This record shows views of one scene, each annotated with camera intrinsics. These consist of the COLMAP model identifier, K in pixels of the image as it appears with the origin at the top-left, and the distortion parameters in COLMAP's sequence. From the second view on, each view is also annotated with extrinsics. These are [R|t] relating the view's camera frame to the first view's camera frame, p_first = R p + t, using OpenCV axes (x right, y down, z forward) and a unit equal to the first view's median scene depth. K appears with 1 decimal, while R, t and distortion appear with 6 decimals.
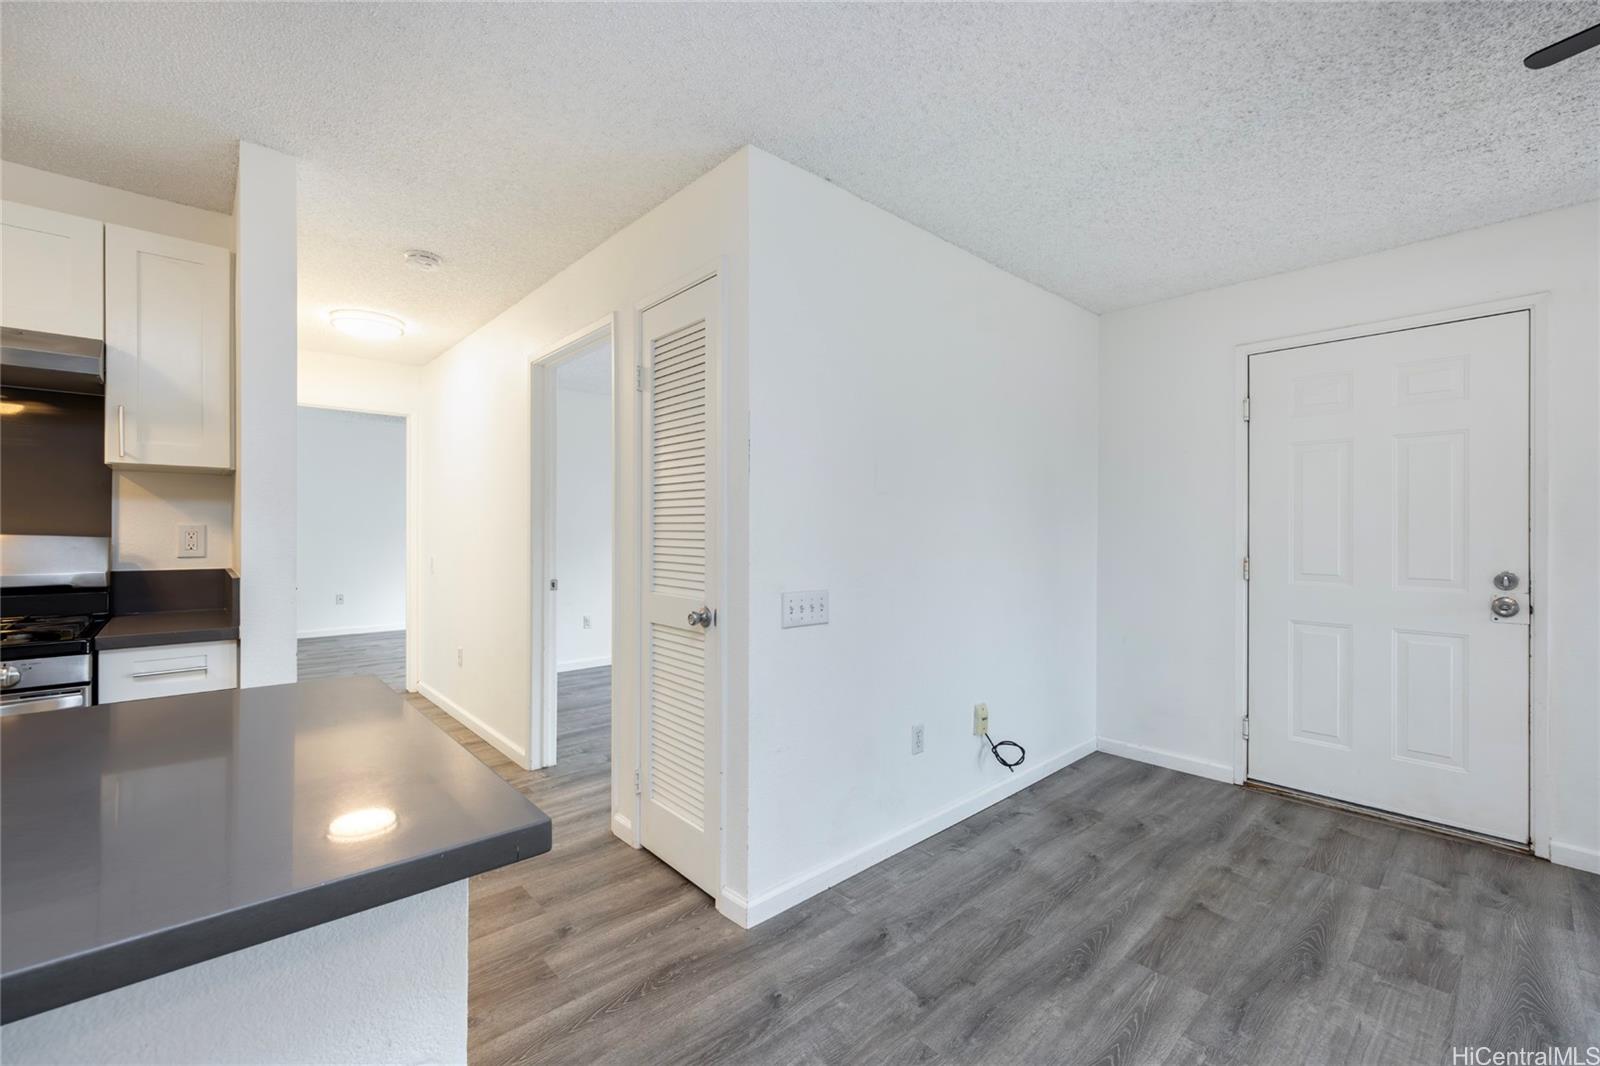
lens RADIAL K [[662.5, 0, 800.6], [0, 662.5, 534.3], [0, 0, 1]] dist [-0.003861, 0.000197]
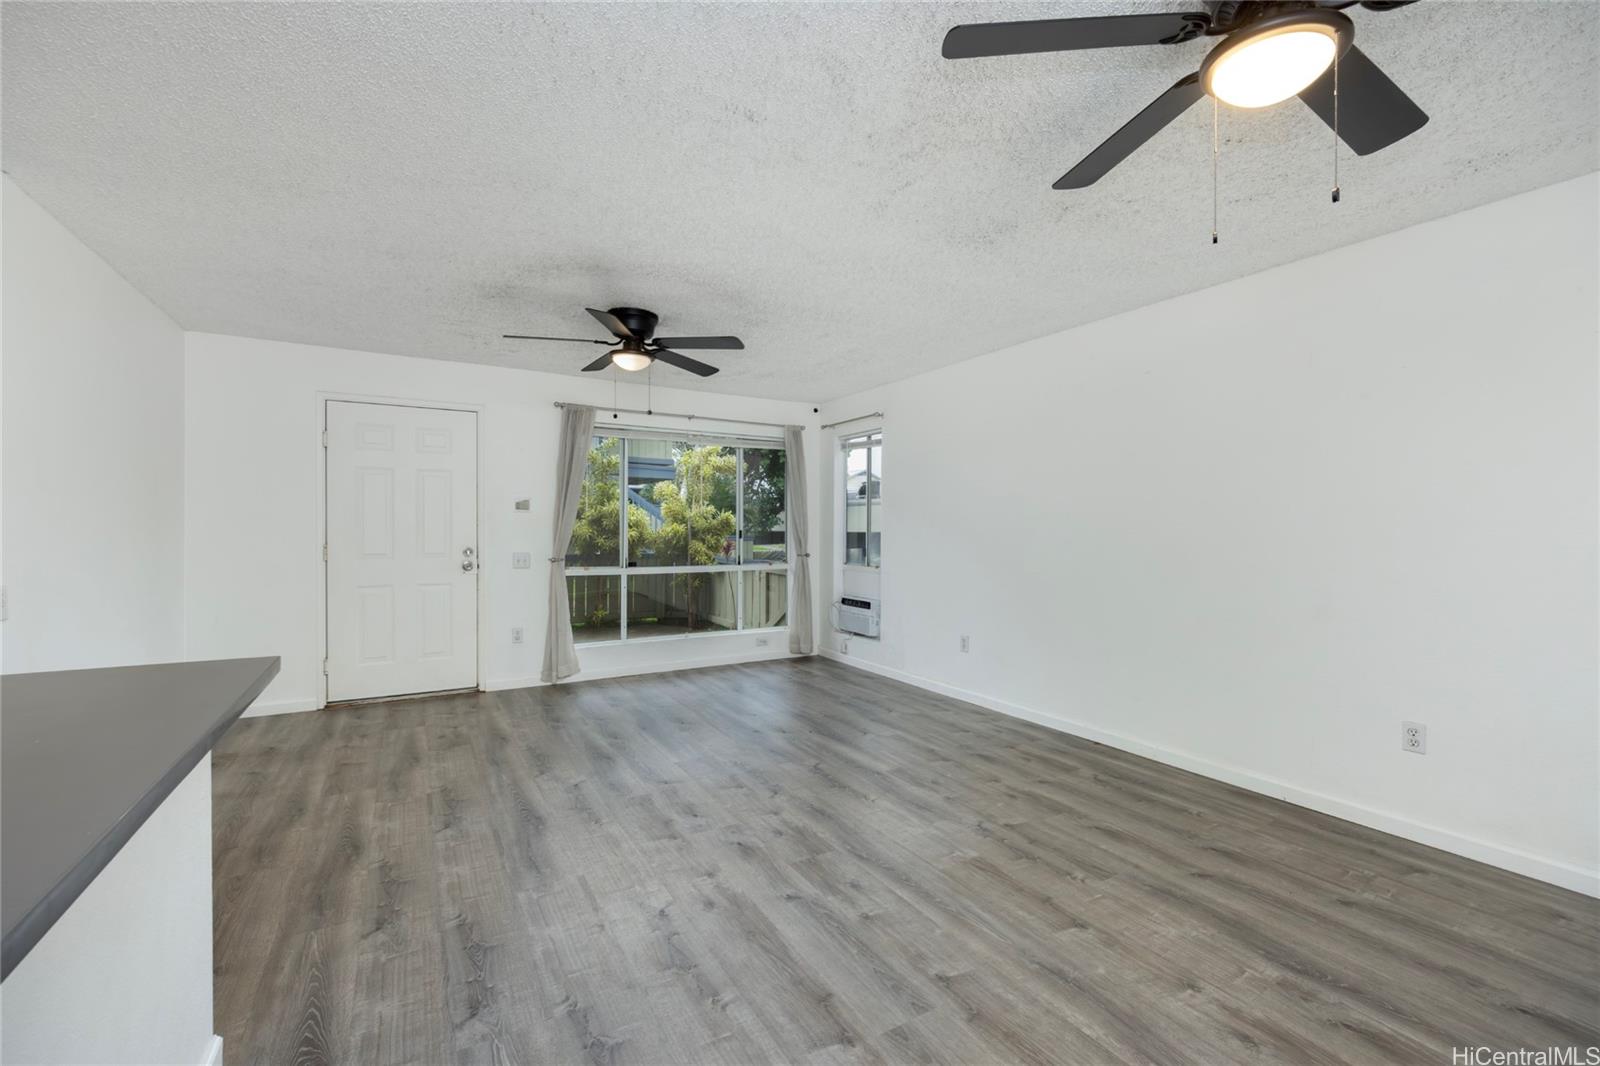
lens RADIAL K [[662.5, 0, 803.1], [0, 662.5, 530.1], [0, 0, 1]] dist [-0.003861, 0.000197]
pose [[0.195387, -0.005655, 0.980710, -0.696541], [0.005722, 0.999973, 0.004626, 0.004367], [-0.980710, 0.004708, 0.195414, -0.368578]]
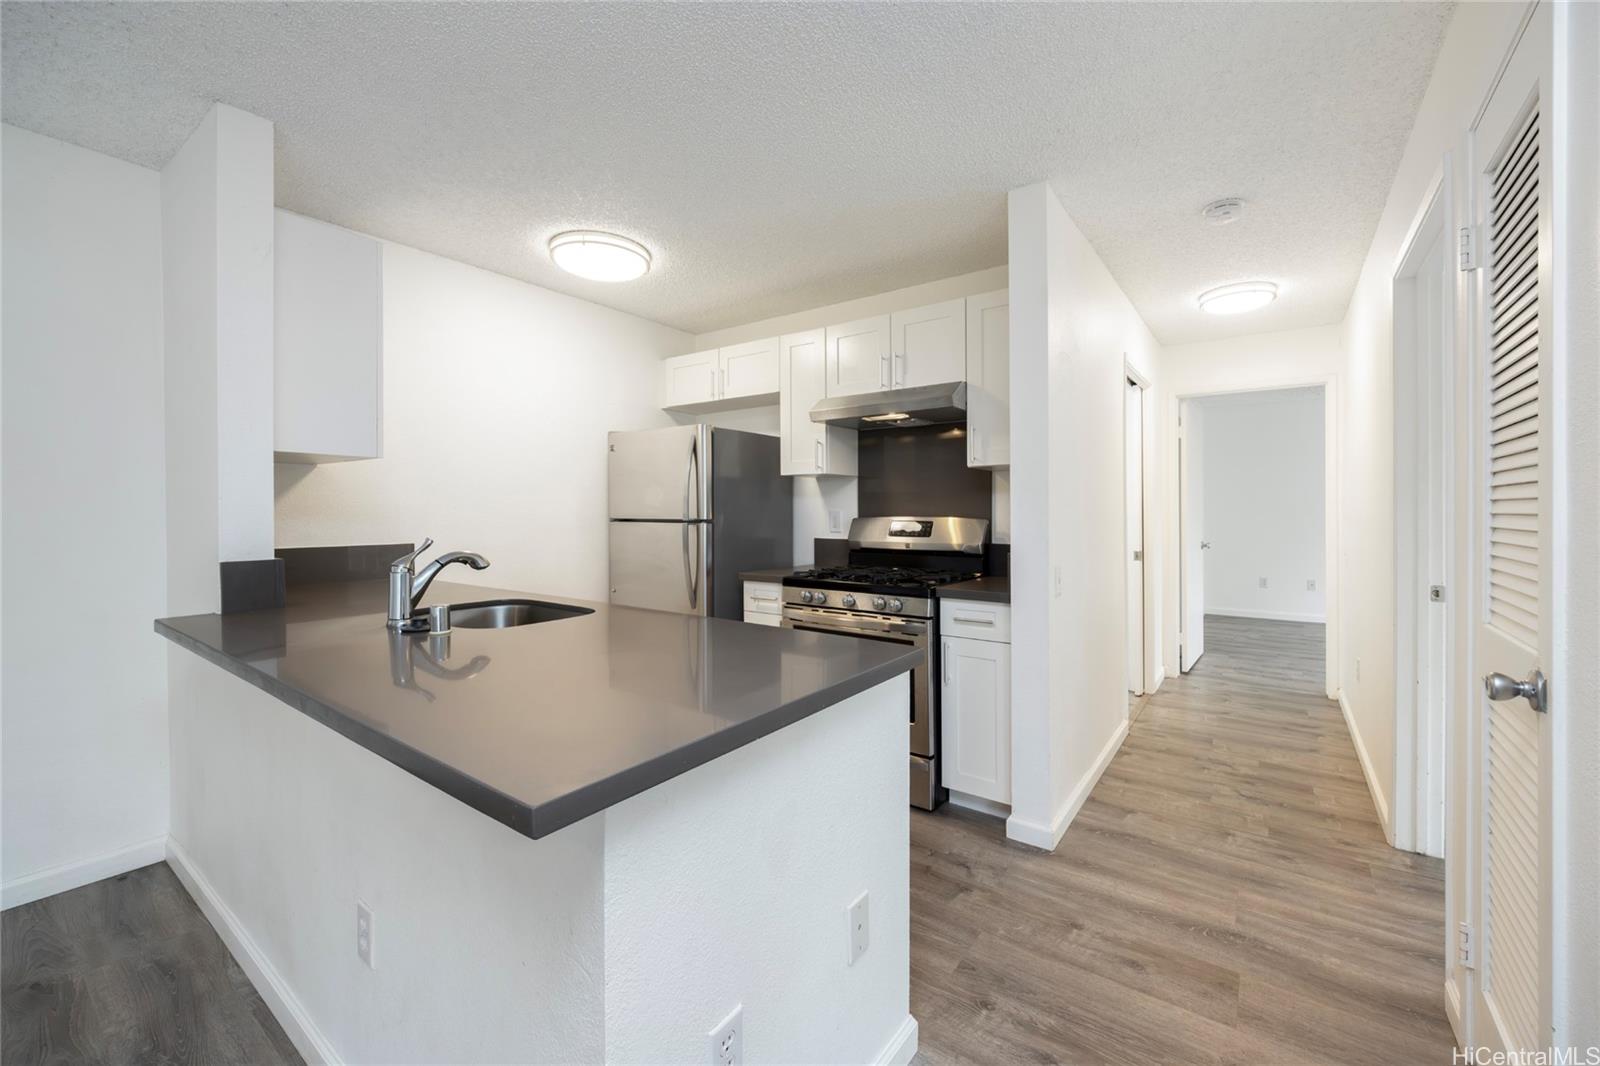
lens RADIAL K [[624.8, 0, 801.8], [0, 624.8, 521.1], [0, 0, 1]] dist [-0.001543, -0.000381]
pose [[0.216045, 0.009934, -0.976333, 0.183561], [-0.005313, 0.999945, 0.008999, -0.001254], [0.976369, 0.003243, 0.216086, 0.364823]]
